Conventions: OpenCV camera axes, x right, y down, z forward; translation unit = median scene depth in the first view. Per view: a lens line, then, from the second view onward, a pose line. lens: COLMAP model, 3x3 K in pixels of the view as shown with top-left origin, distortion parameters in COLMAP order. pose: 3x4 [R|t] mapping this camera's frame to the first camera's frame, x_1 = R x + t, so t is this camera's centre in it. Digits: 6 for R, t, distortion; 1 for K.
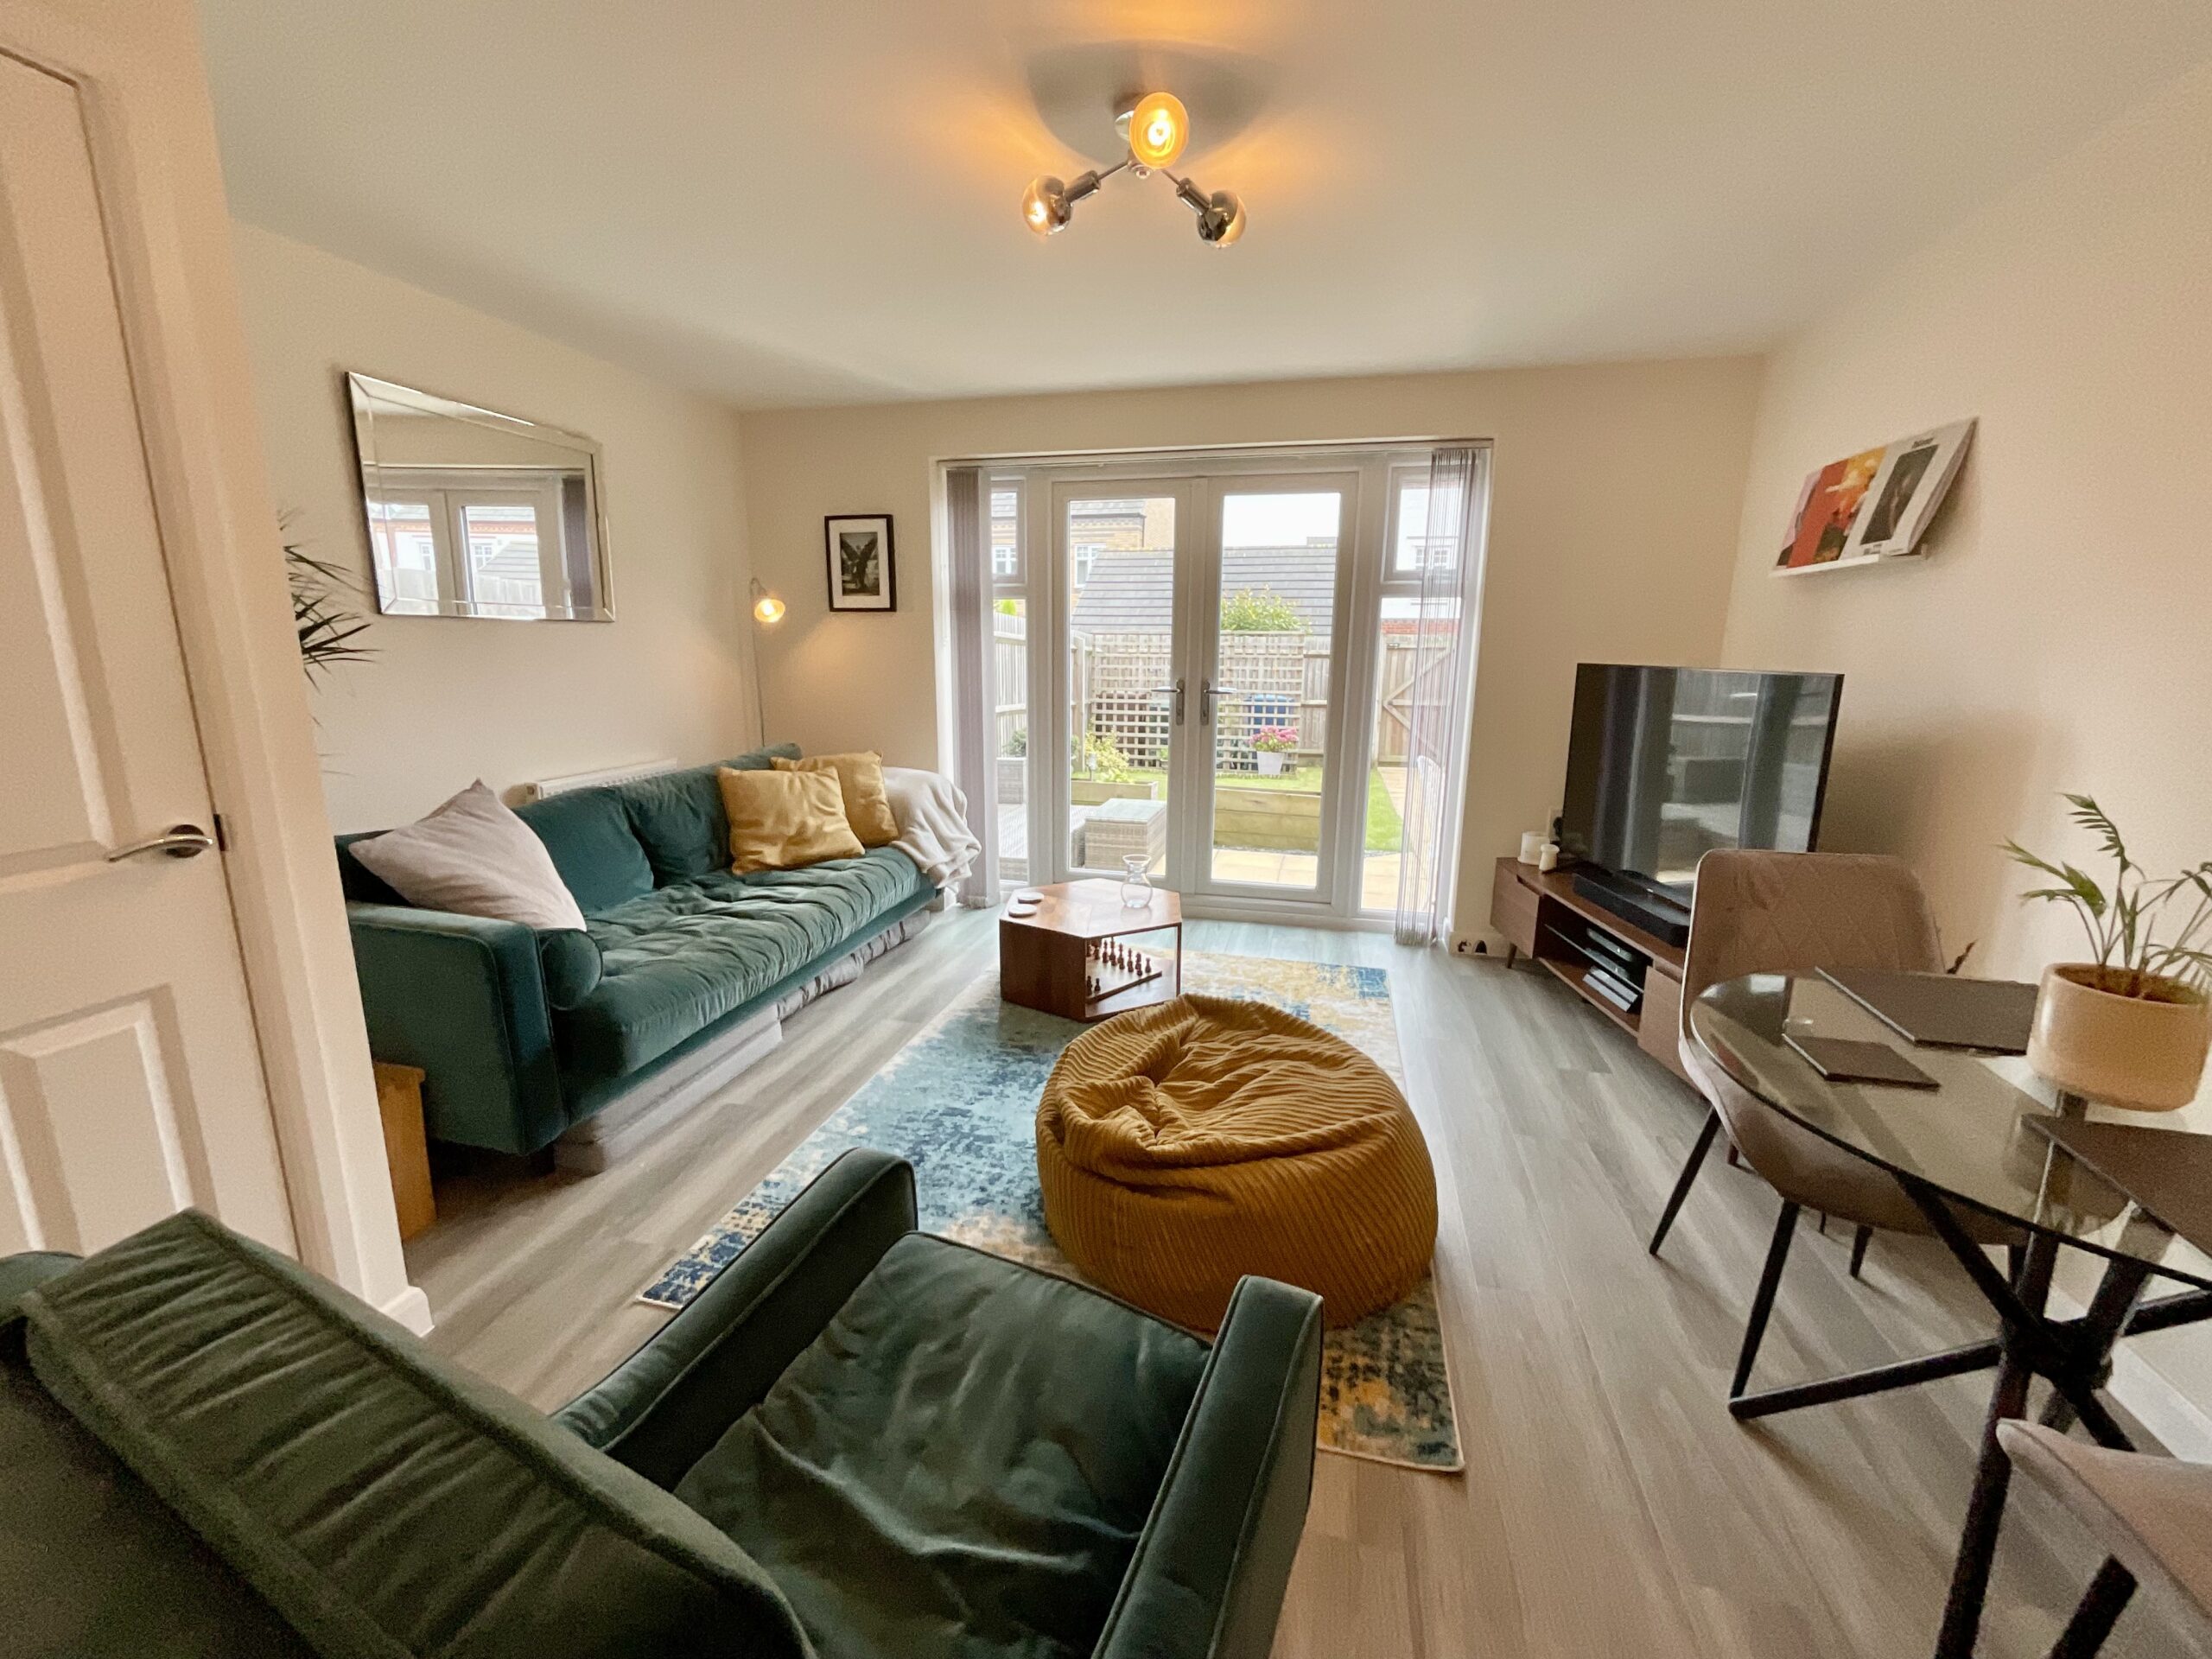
lens RADIAL K [[905.4, 0, 1105.8], [0, 905.4, 821.0], [0, 0, 1]] dist [0.003358, 0.001508]
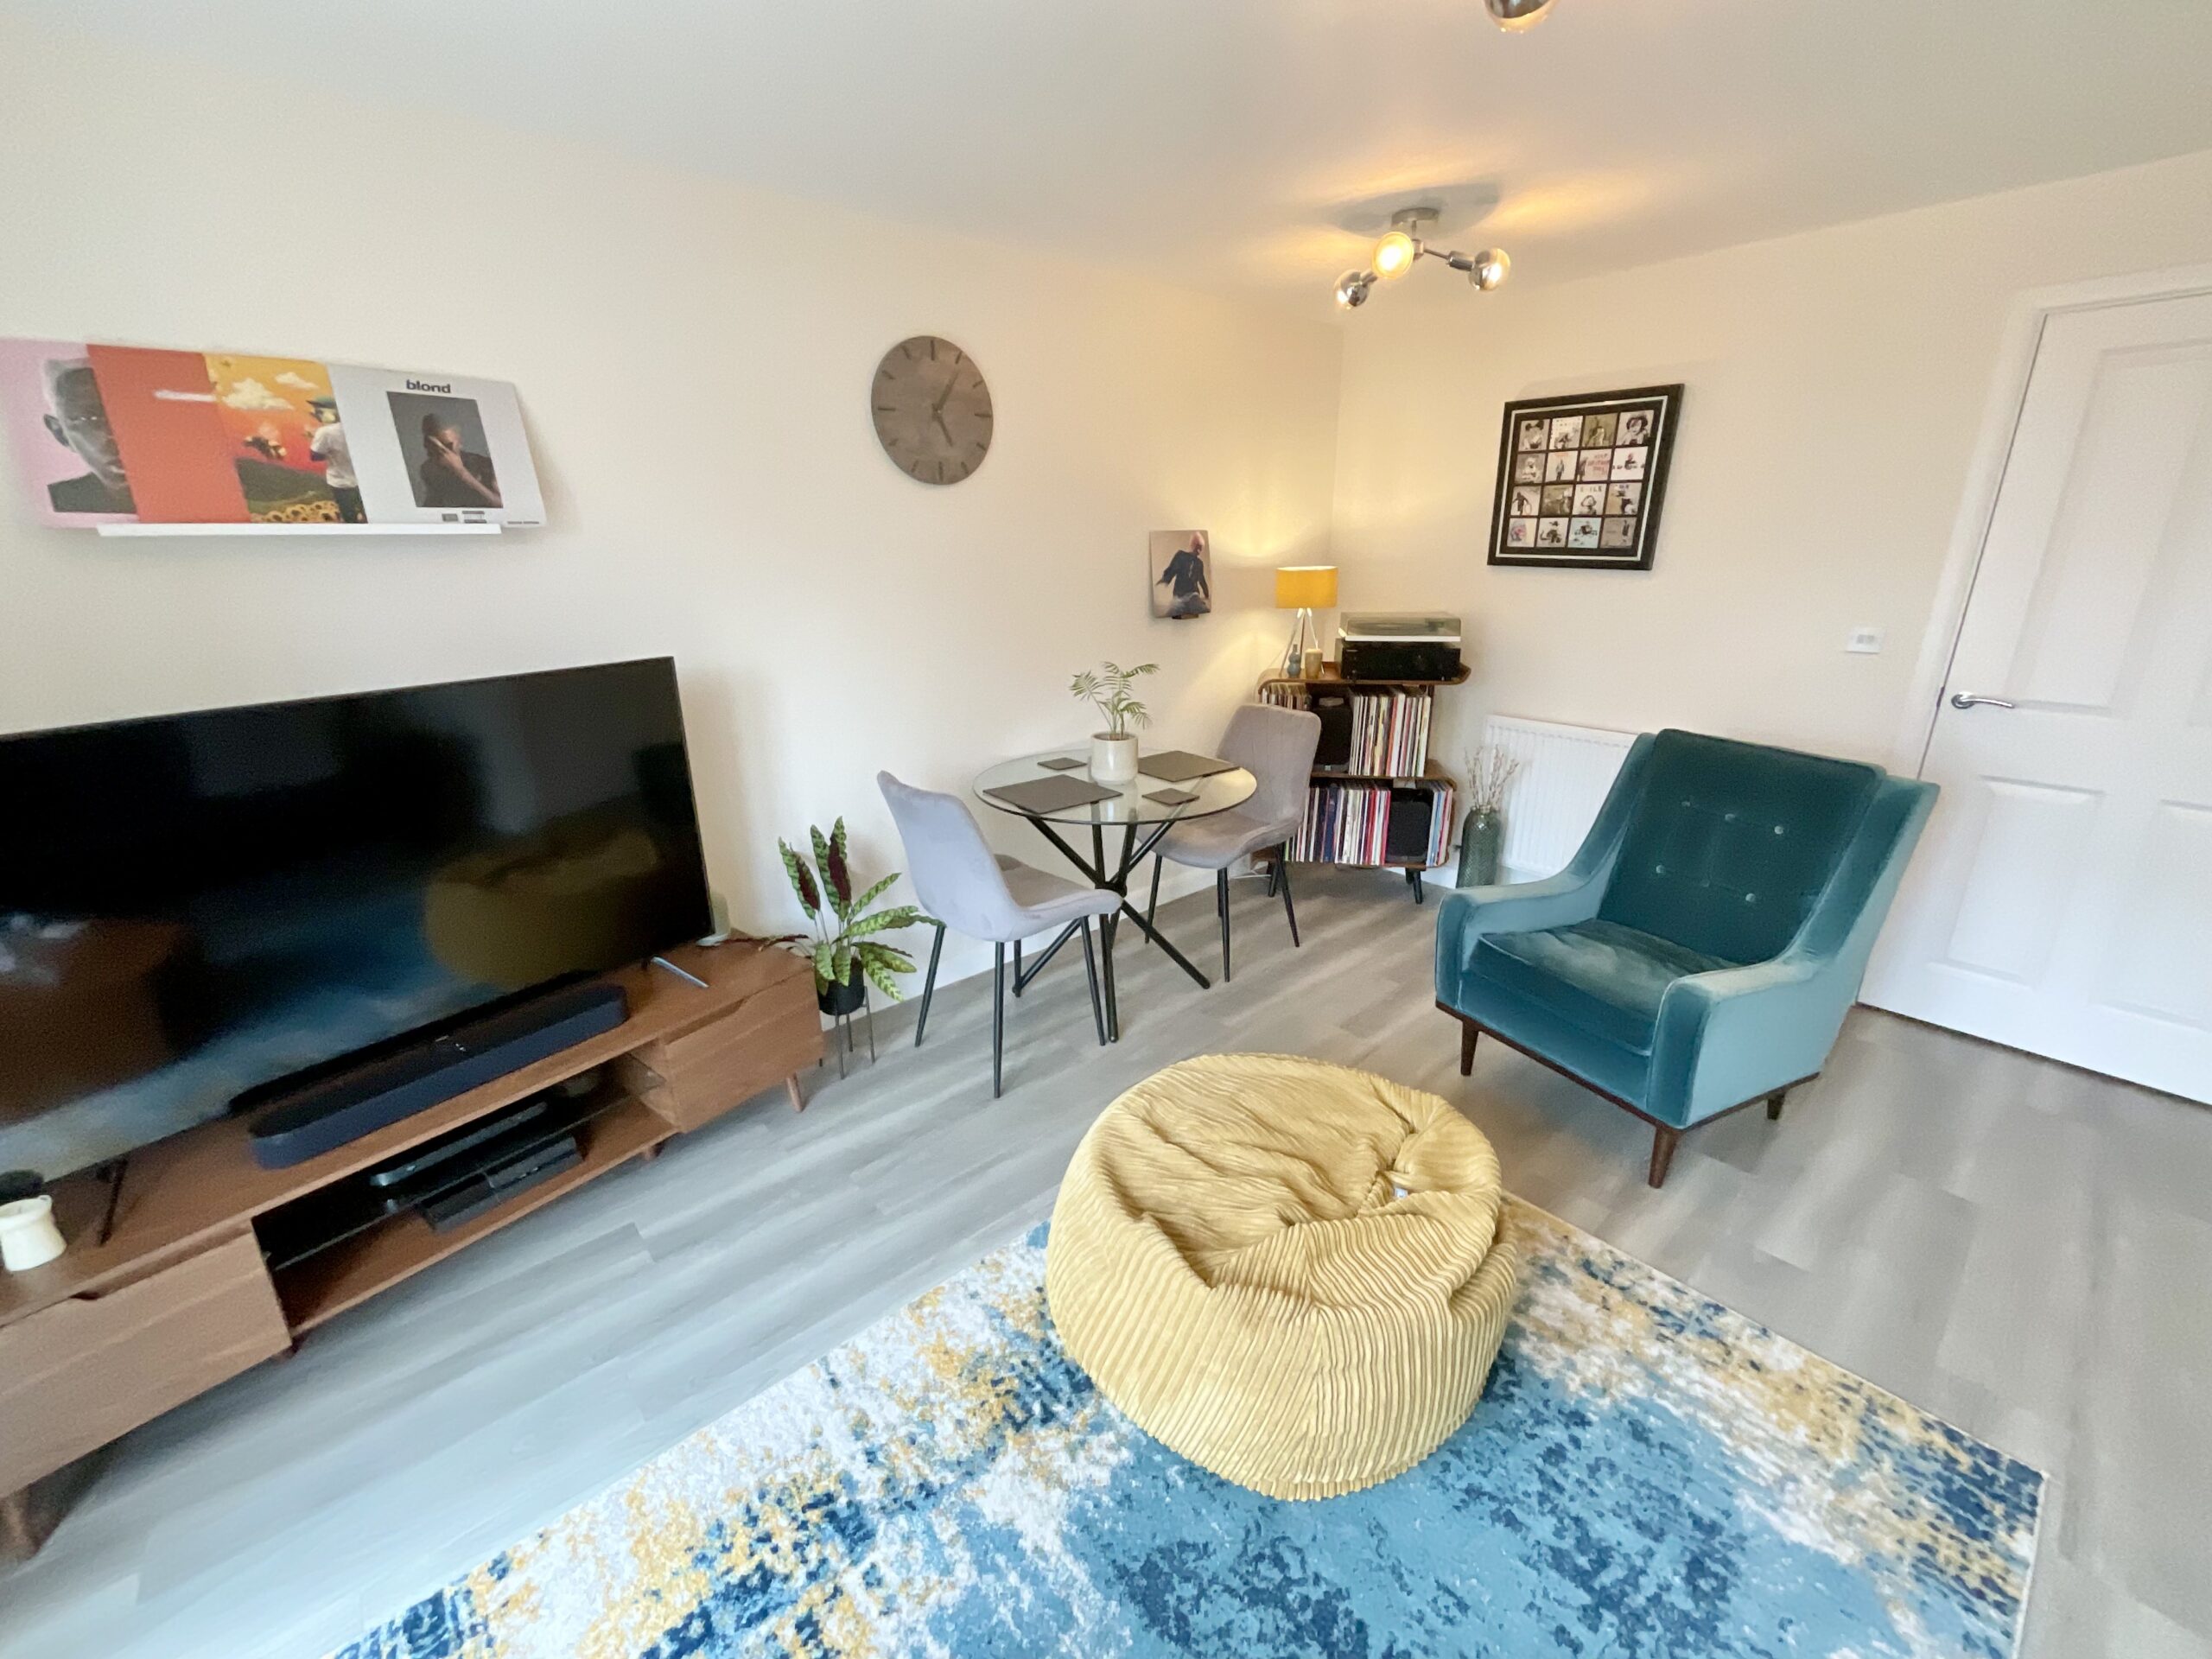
lens RADIAL K [[905.4, 0, 1094.0], [0, 905.4, 815.8], [0, 0, 1]] dist [0.003358, 0.001508]
pose [[-0.817263, -0.161877, 0.553061, -0.073862], [0.123397, 0.888314, 0.442348, -0.202083], [-0.562898, 0.429761, -0.706011, 0.782103]]
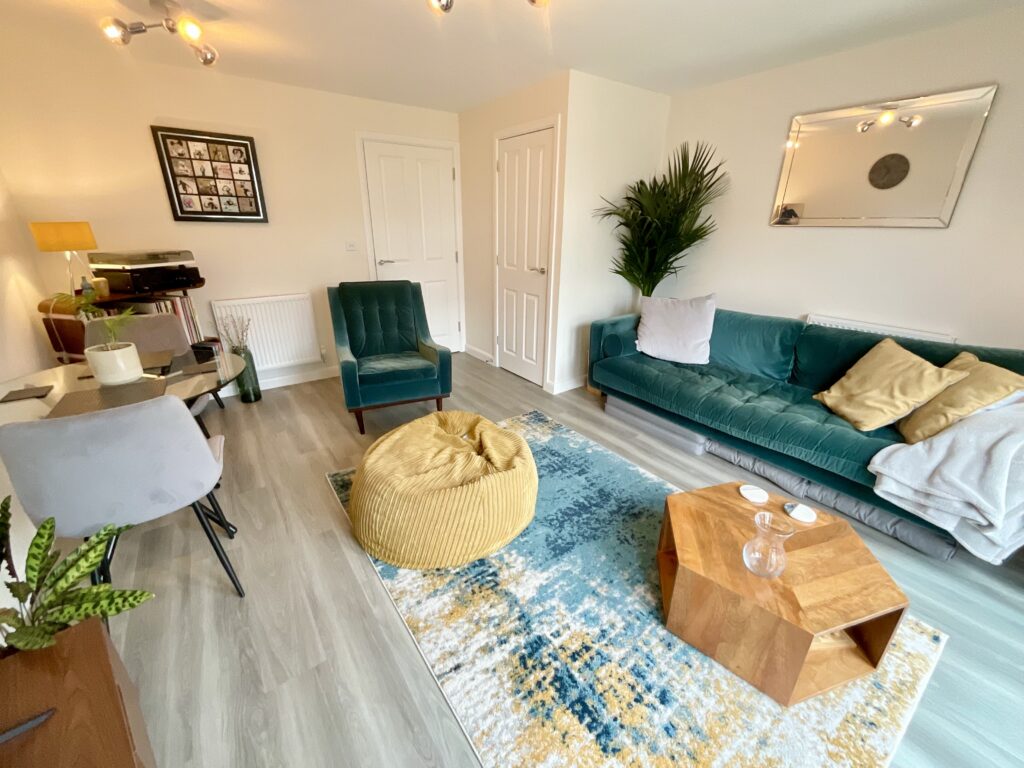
lens RADIAL K [[419.1, 0, 507.8], [0, 419.1, 383.1], [0, 0, 1]] dist [0.003358, 0.001508]
pose [[-0.649572, 0.272085, -0.709948, 0.352925], [-0.157246, 0.865506, 0.475576, -0.179142], [0.743861, 0.420557, -0.519425, 0.780322]]
